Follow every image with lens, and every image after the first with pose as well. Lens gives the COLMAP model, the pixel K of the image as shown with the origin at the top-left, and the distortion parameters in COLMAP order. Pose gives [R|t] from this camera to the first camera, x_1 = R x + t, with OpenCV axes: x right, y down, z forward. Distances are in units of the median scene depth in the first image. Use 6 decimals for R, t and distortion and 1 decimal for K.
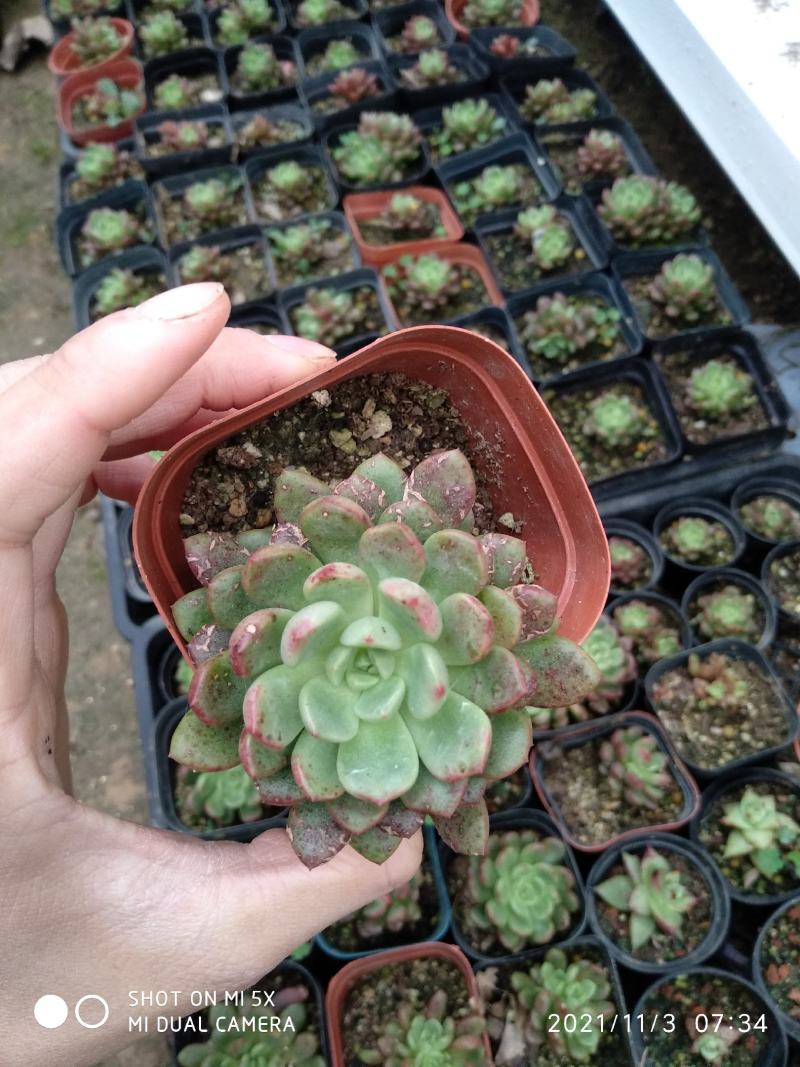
lens RADIAL K [[855.1, 0, 384.7], [0, 855.1, 536.0], [0, 0, 1]] dist [0.020278, -0.093562]
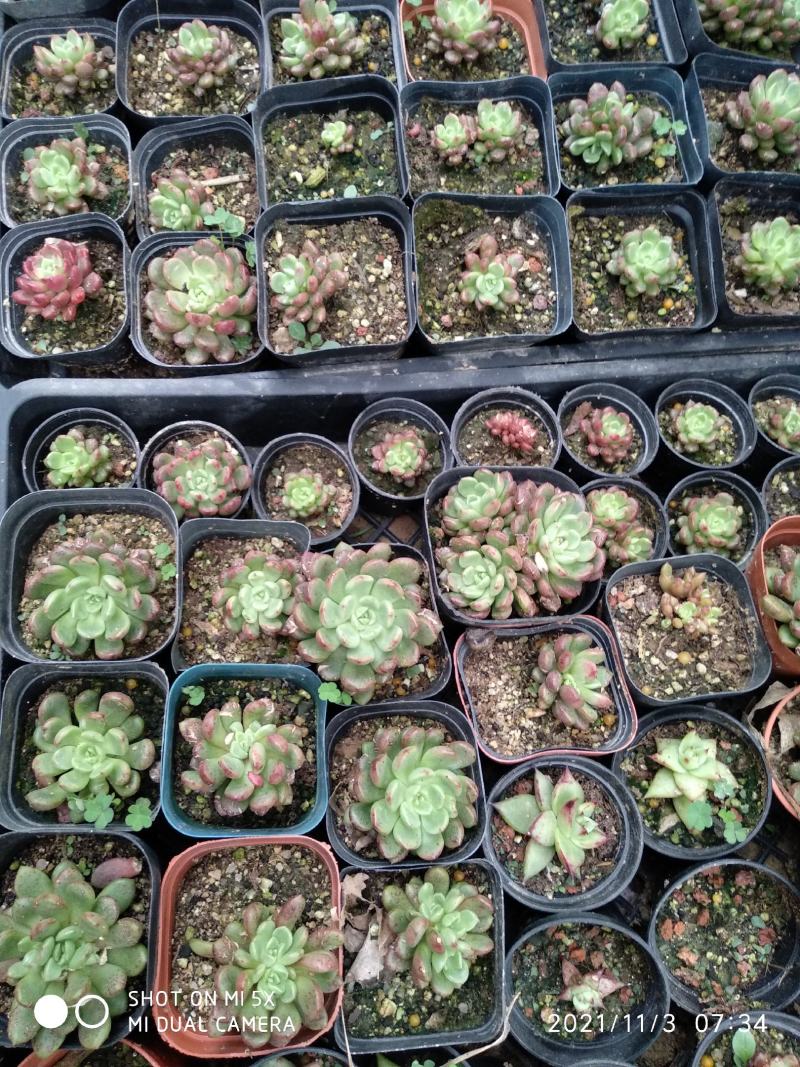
lens RADIAL K [[855.1, 0, 384.7], [0, 855.1, 536.0], [0, 0, 1]] dist [0.020278, -0.093562]
pose [[0.973010, 0.197108, 0.120004, -0.016861], [-0.218217, 0.955048, 0.200661, 0.002844], [-0.075058, -0.221432, 0.972283, 0.173086]]
